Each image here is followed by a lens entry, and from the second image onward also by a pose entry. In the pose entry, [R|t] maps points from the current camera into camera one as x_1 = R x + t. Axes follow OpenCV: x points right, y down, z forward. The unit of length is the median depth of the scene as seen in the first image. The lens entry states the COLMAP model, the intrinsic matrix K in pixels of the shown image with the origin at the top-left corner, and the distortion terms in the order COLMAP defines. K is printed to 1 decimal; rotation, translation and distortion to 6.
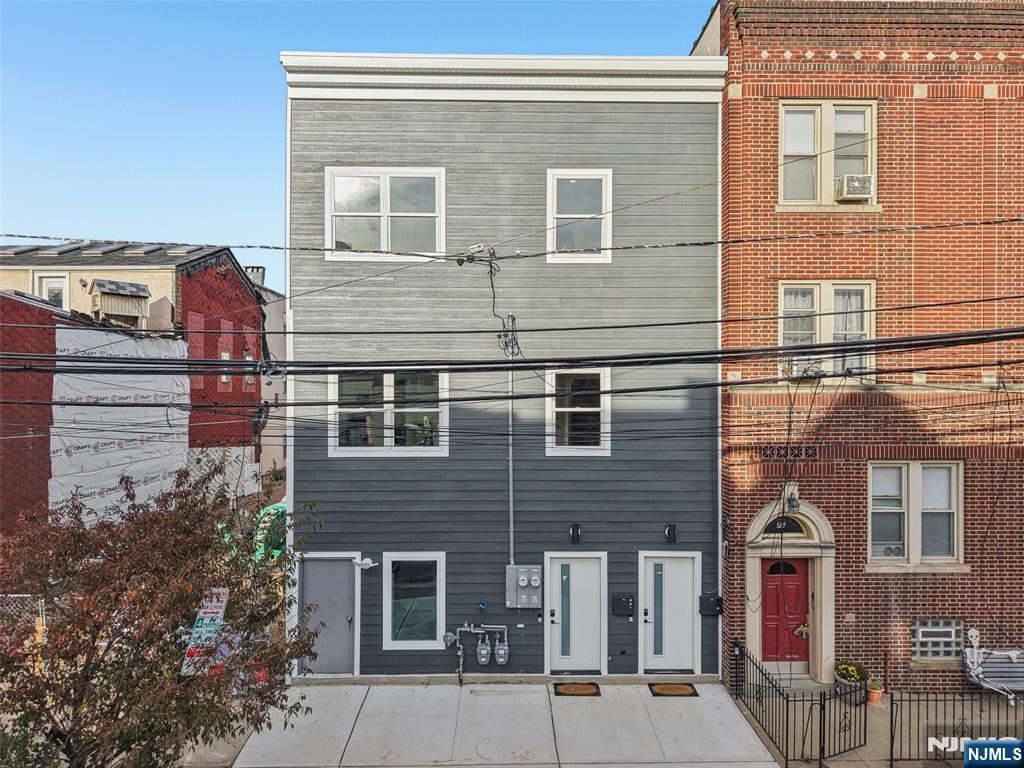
lens RADIAL K [[685.9, 0, 509.0], [0, 685.9, 384.9], [0, 0, 1]] dist [0.015710, -0.021168]
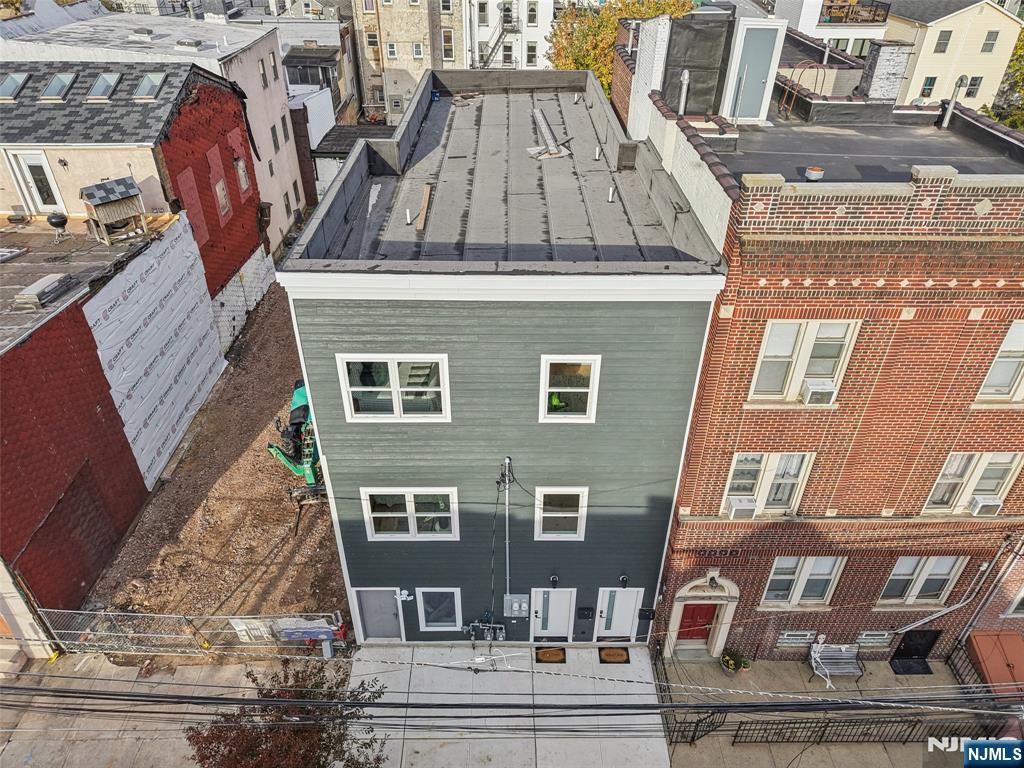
lens RADIAL K [[685.9, 0, 512.8], [0, 685.9, 389.7], [0, 0, 1]] dist [0.015710, -0.021168]
pose [[0.999971, 0.007640, 0.000364, 0.010084], [-0.006479, 0.820897, 0.571039, -0.889886], [0.004064, -0.571025, 0.820923, 0.088830]]
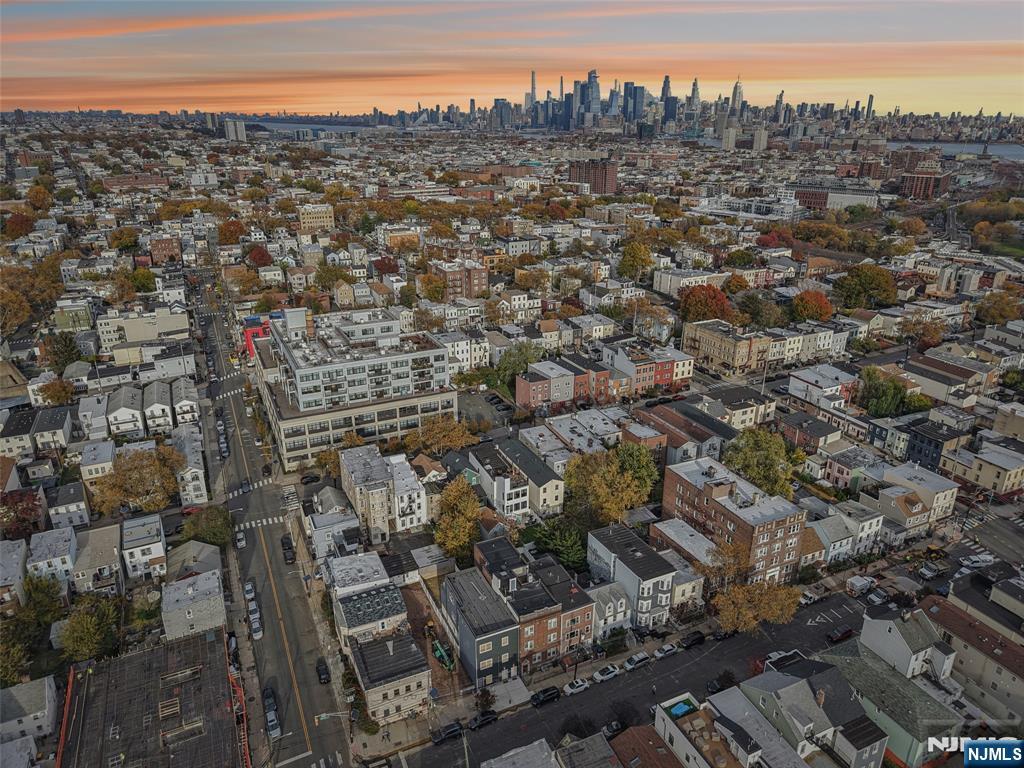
lens RADIAL K [[685.9, 0, 506.8], [0, 685.9, 385.5], [0, 0, 1]] dist [0.015710, -0.021168]
pose [[0.914843, -0.152264, 0.374002, -2.839918], [0.006867, 0.931917, 0.362606, -6.877430], [-0.403751, -0.329159, 0.853604, -5.829294]]
